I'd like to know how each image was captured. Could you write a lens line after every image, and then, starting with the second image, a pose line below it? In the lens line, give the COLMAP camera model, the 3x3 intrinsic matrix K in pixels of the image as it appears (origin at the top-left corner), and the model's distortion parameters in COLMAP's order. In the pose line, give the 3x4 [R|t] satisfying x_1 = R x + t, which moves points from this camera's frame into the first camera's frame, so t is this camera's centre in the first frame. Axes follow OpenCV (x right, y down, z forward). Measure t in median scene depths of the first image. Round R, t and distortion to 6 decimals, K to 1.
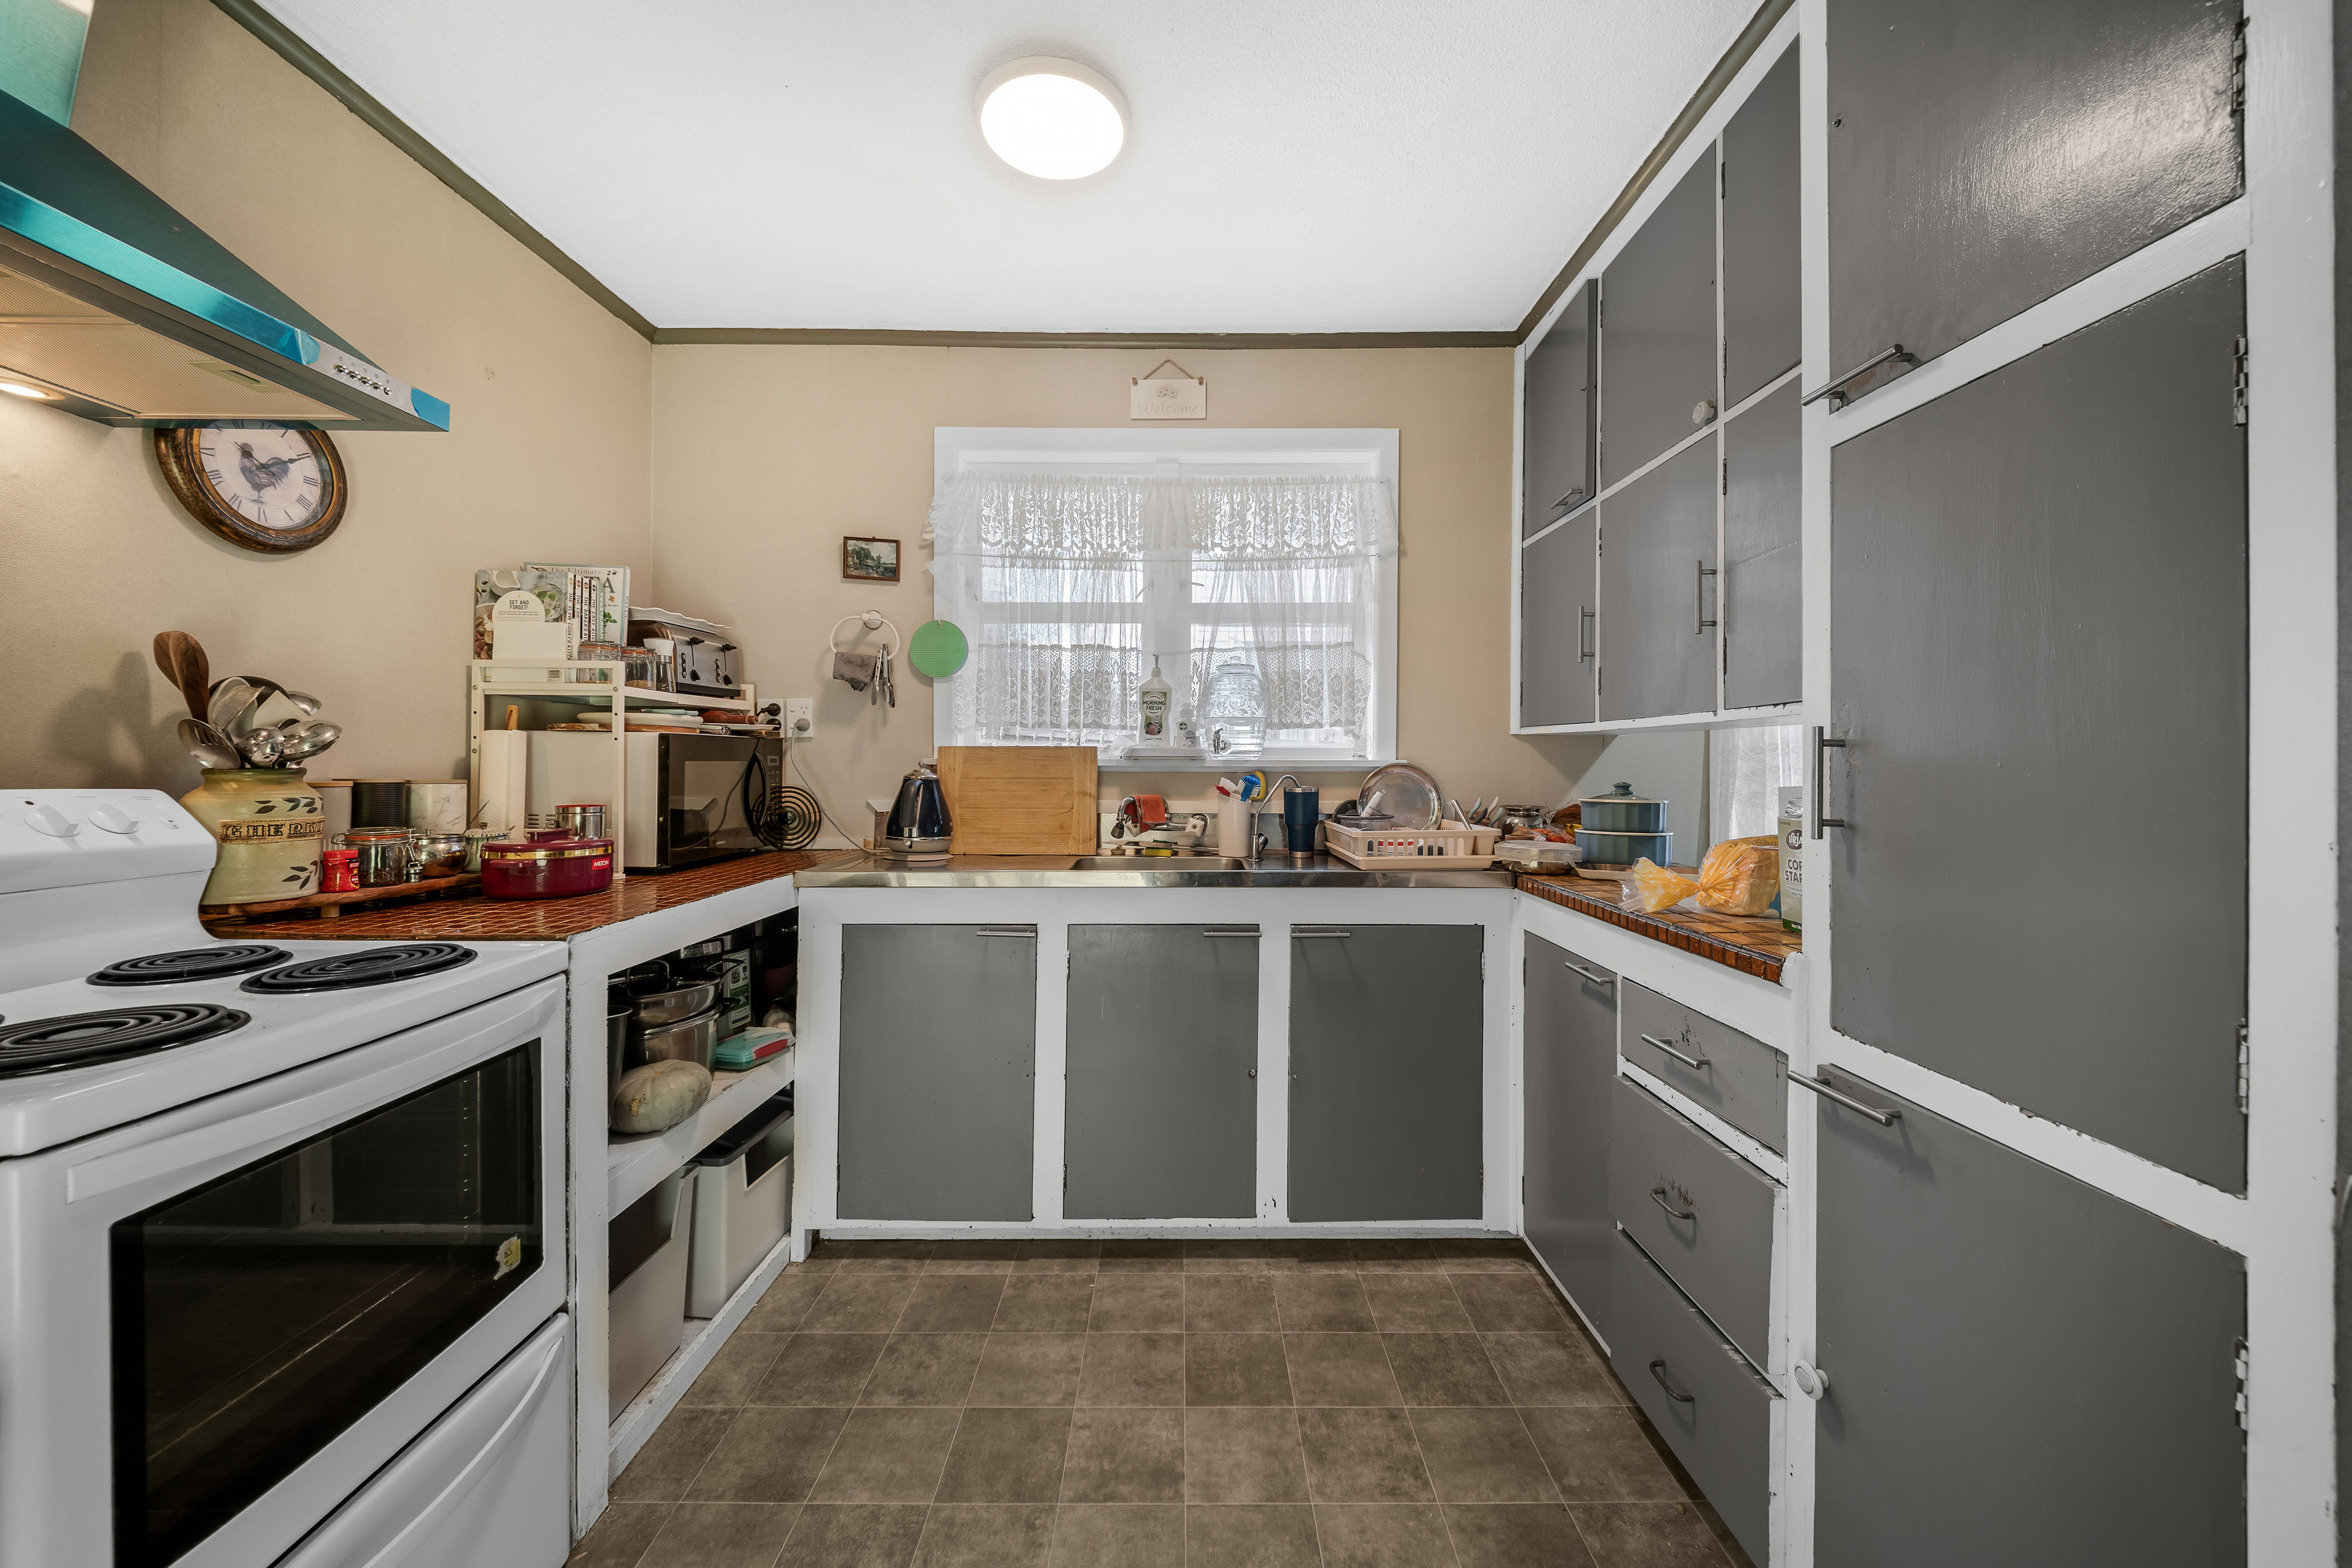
lens RADIAL K [[833.1, 0, 1179.4], [0, 833.1, 759.5], [0, 0, 1]] dist [0.008934, -0.010214]
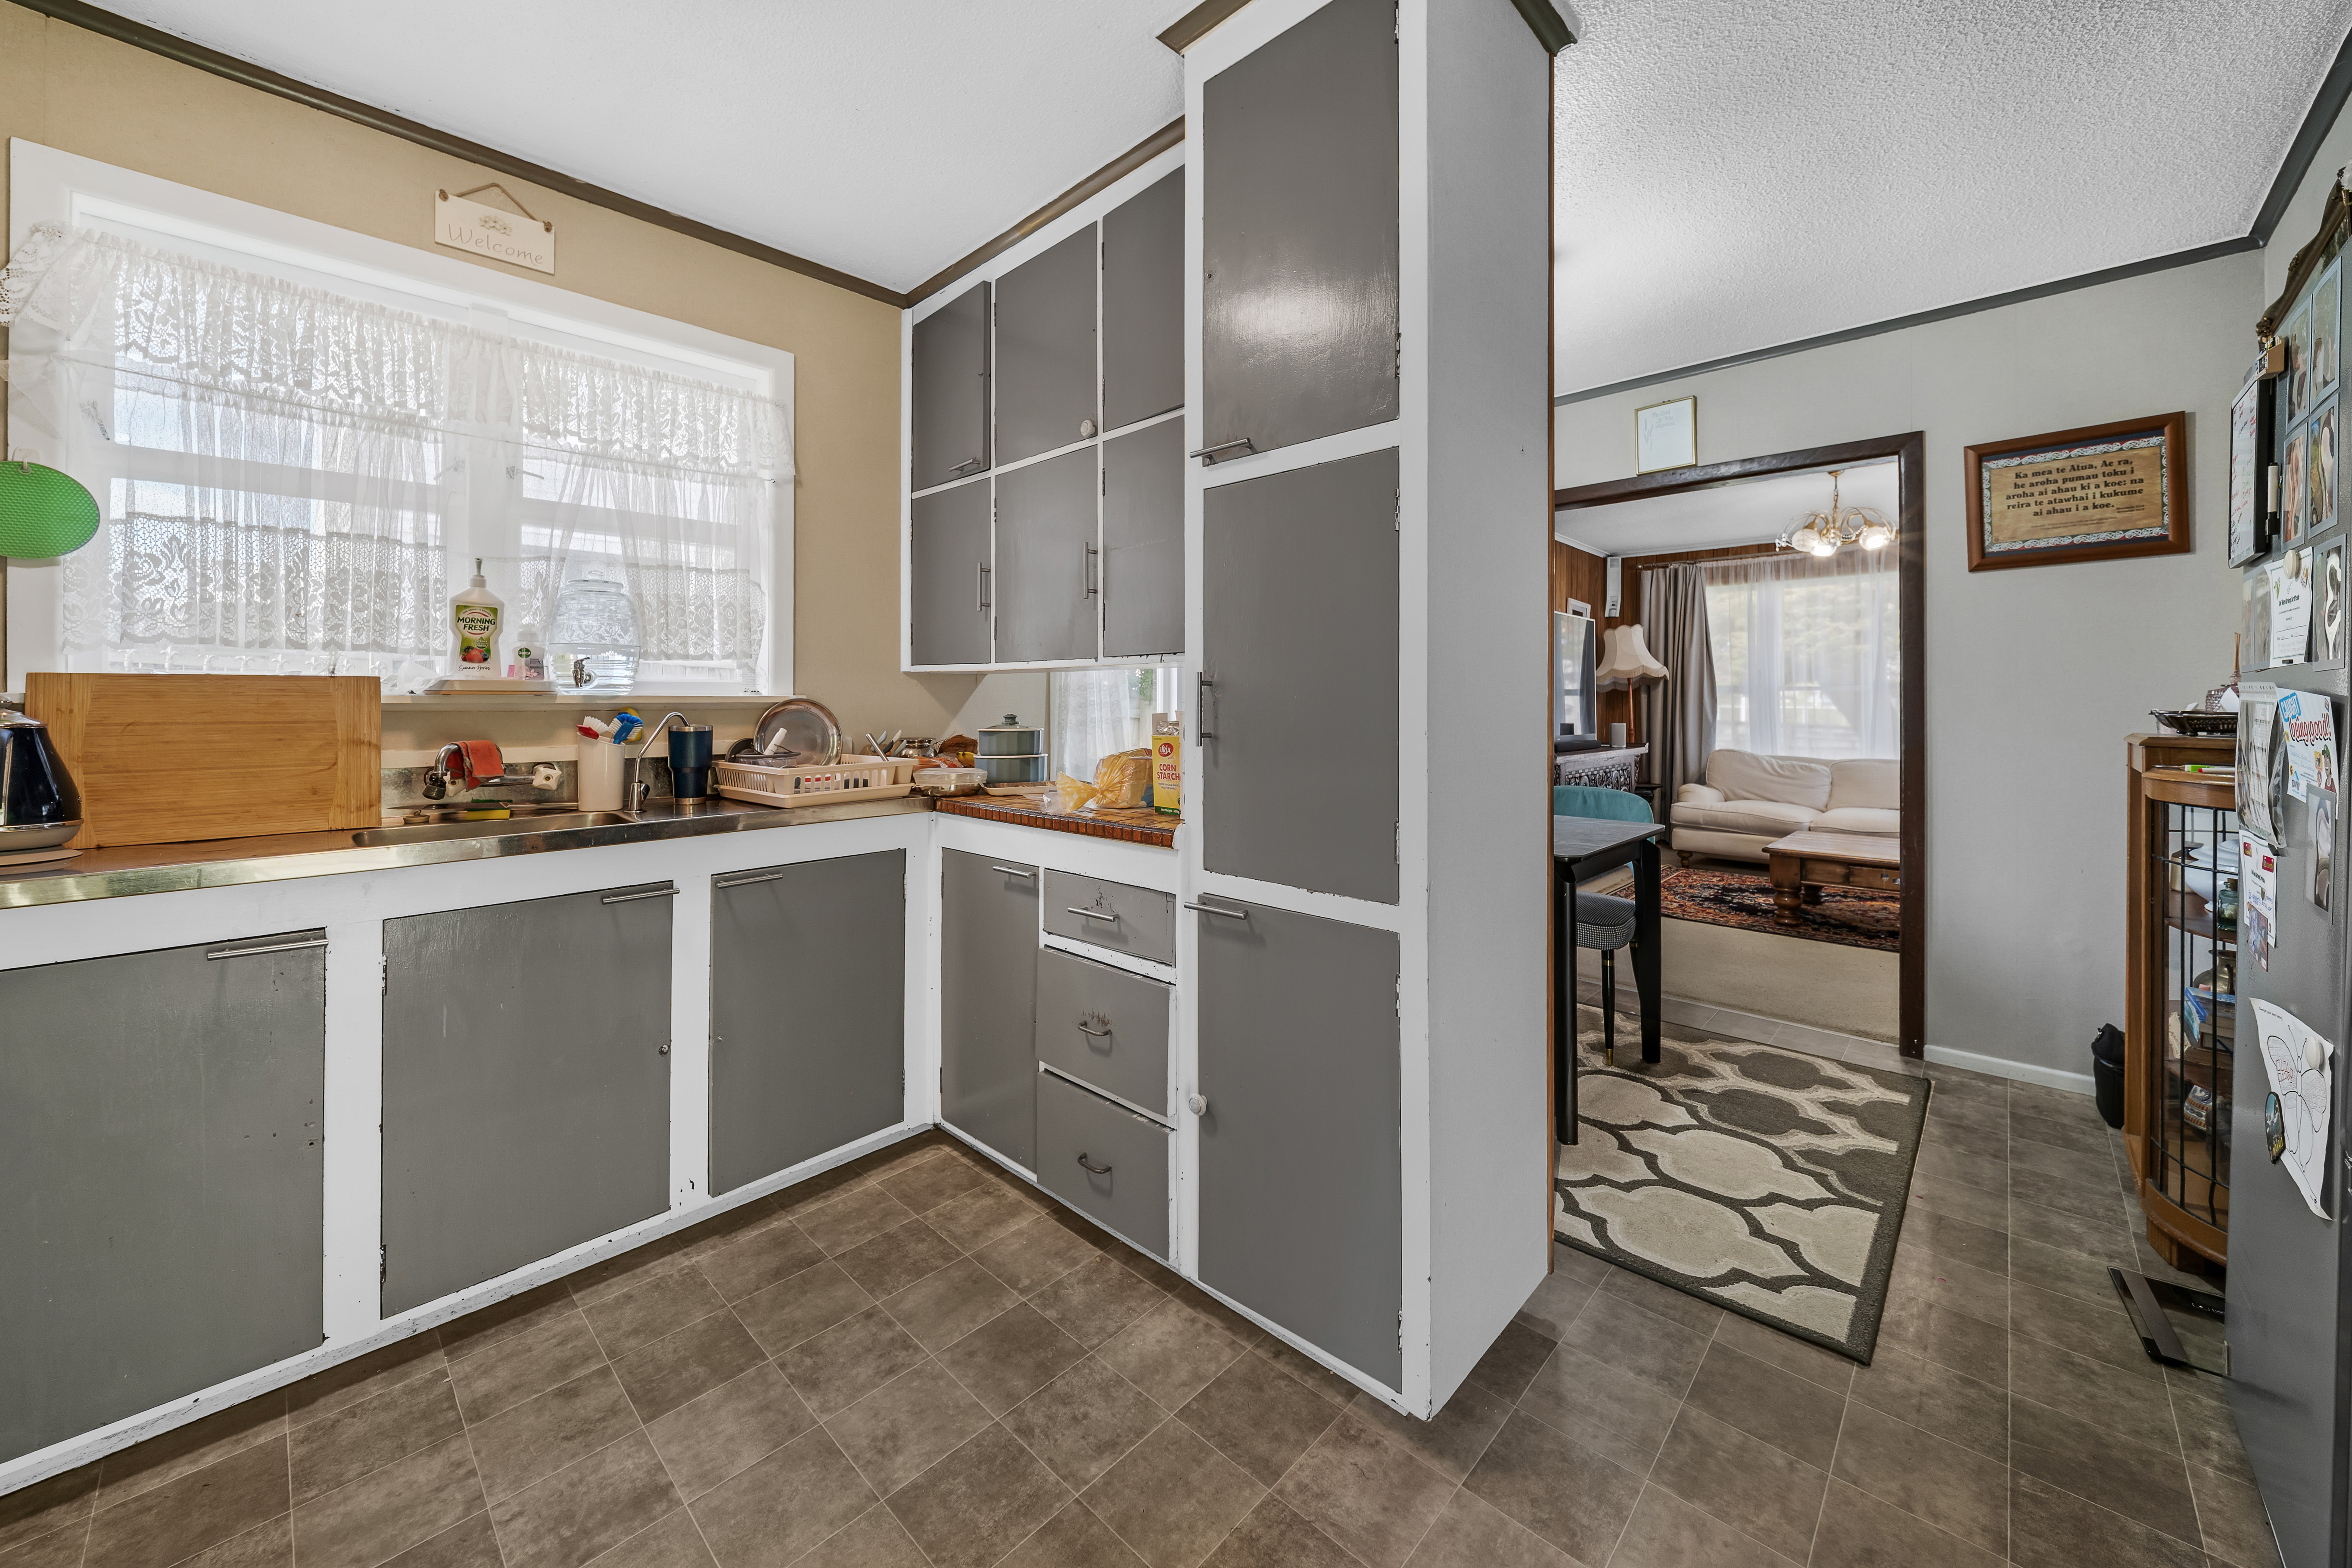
lens RADIAL K [[876.4, 0, 1178.2], [0, 876.4, 699.3], [0, 0, 1]] dist [0.010391, -0.008041]
pose [[0.690514, -0.003207, 0.723312, -0.209977], [0.000132, 0.999991, 0.004308, 0.001089], [-0.723319, -0.002879, 0.690508, -0.038540]]
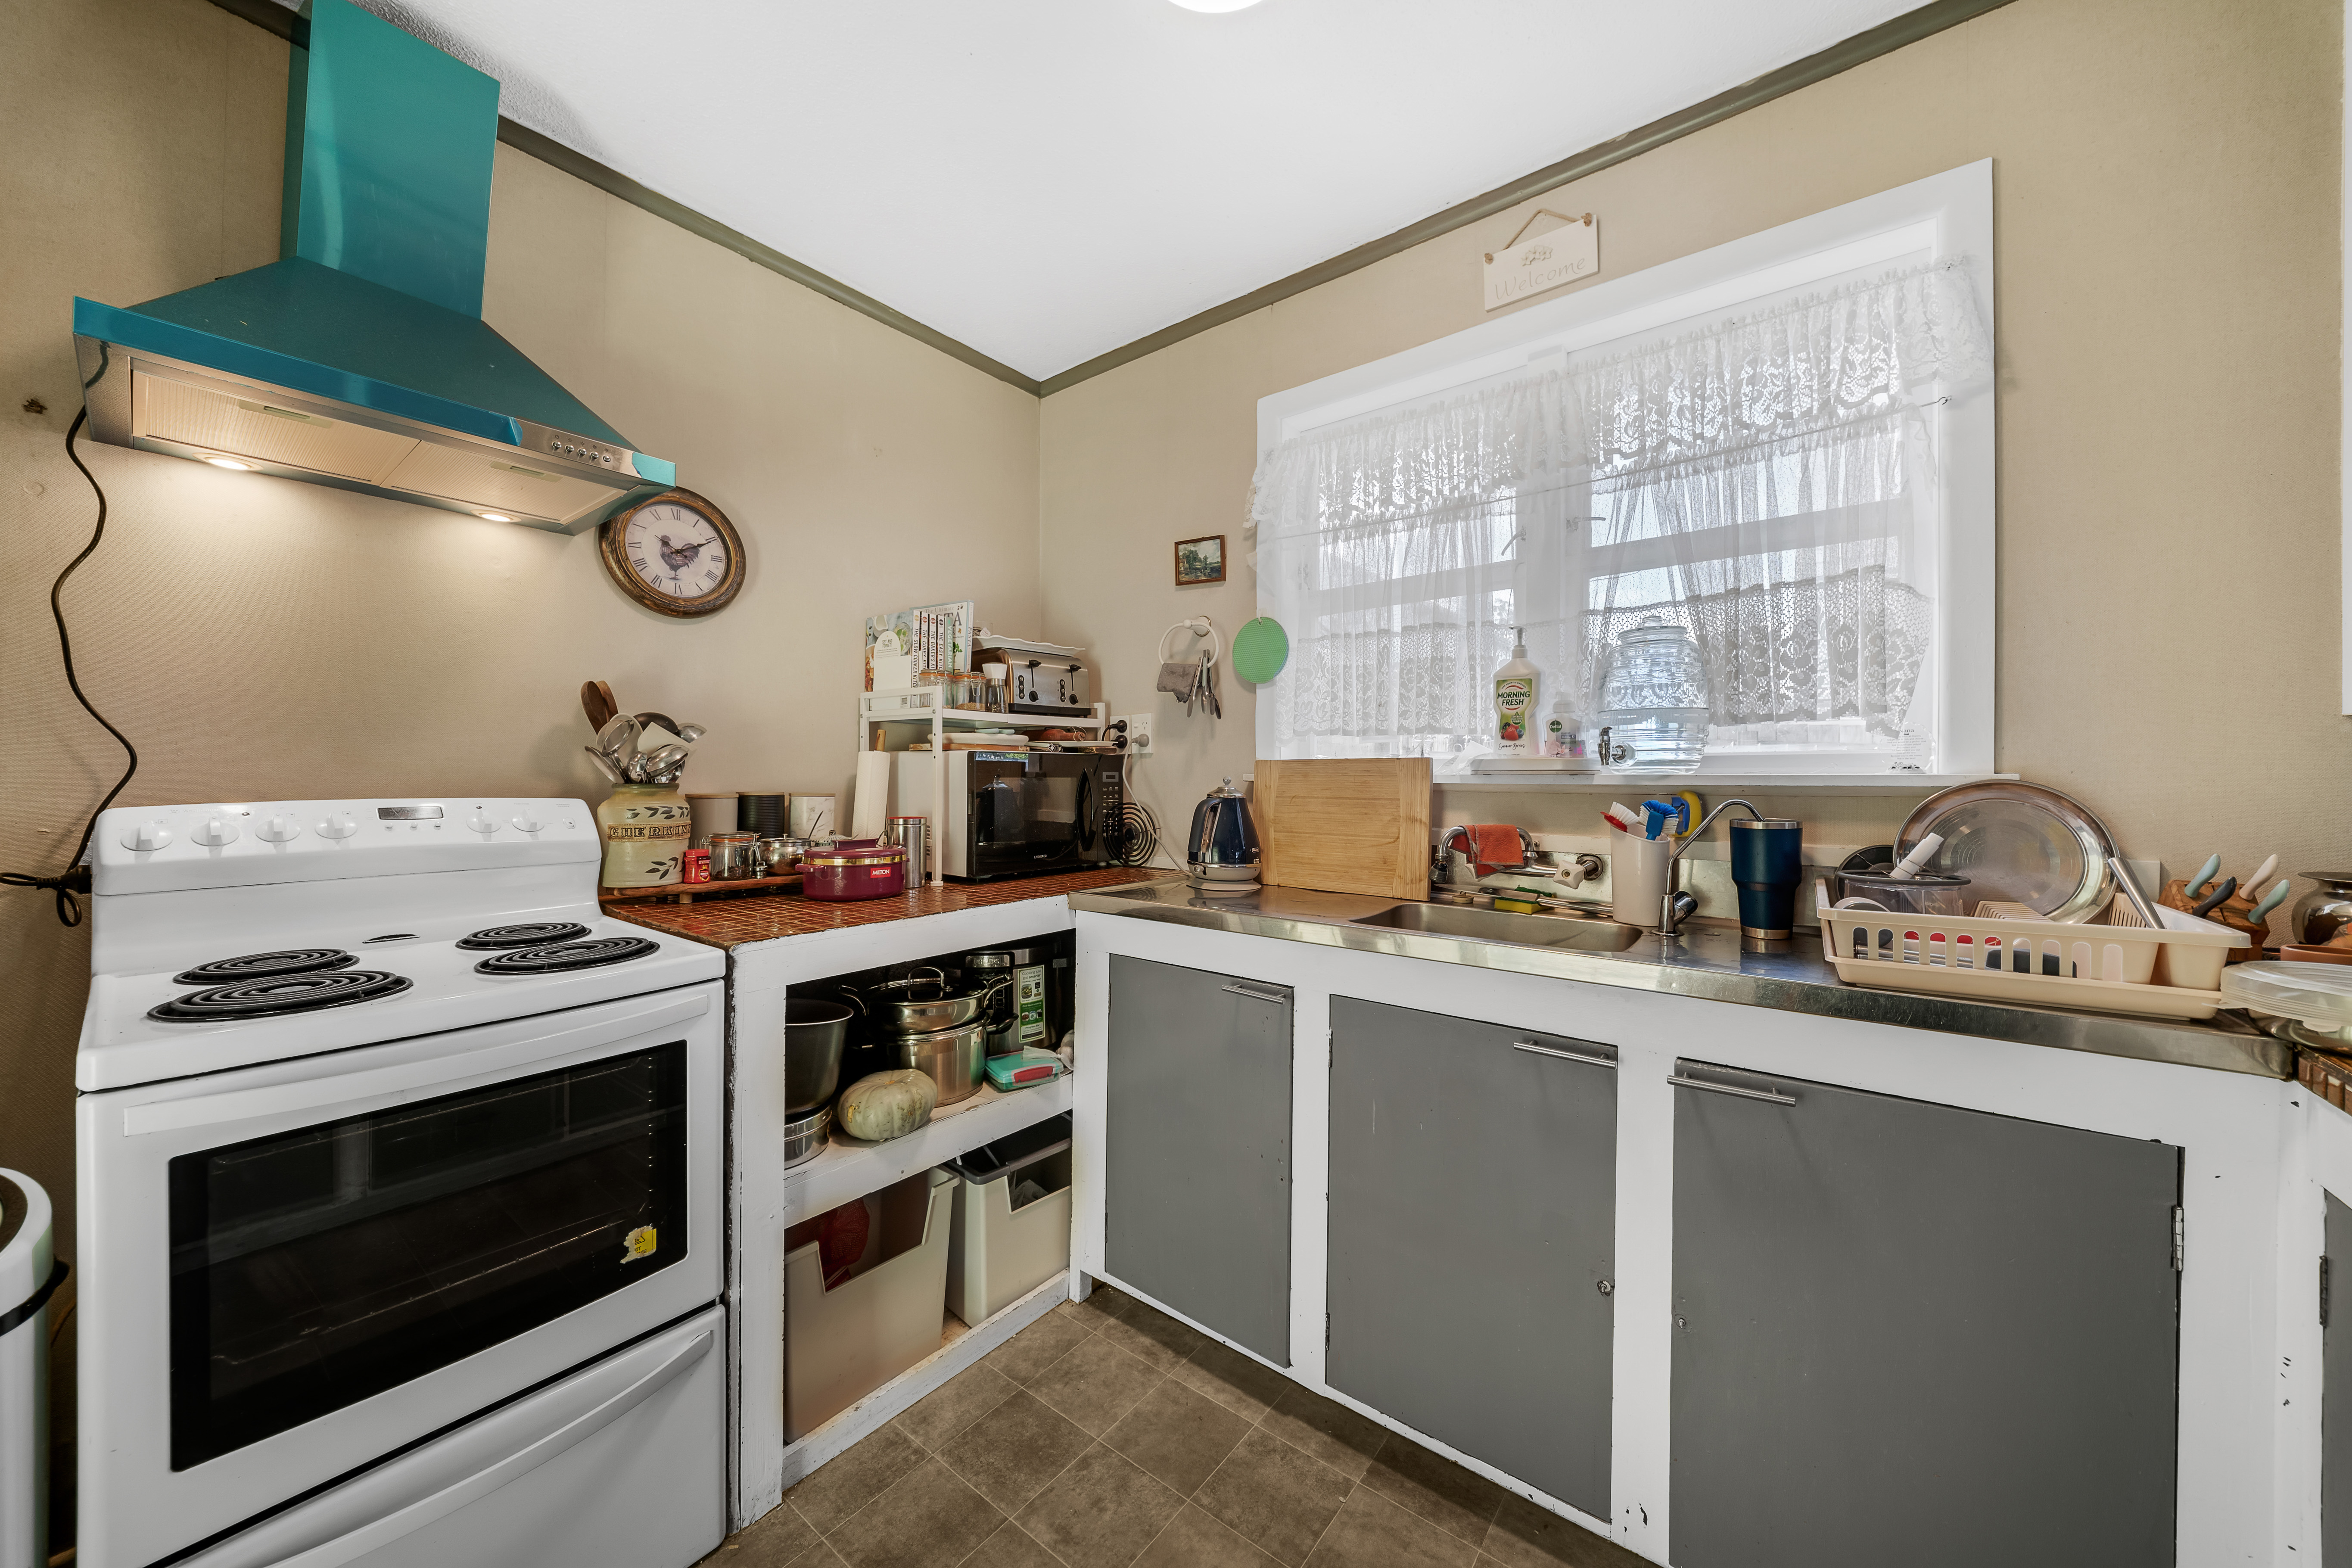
lens RADIAL K [[812.8, 0, 1165.9], [0, 812.8, 773.3], [0, 0, 1]] dist [0.010708, -0.009221]
pose [[0.787233, -0.004049, -0.616642, 0.202764], [0.002070, 0.999990, -0.003923, 0.001121], [0.616652, 0.001812, 0.787234, 0.327866]]
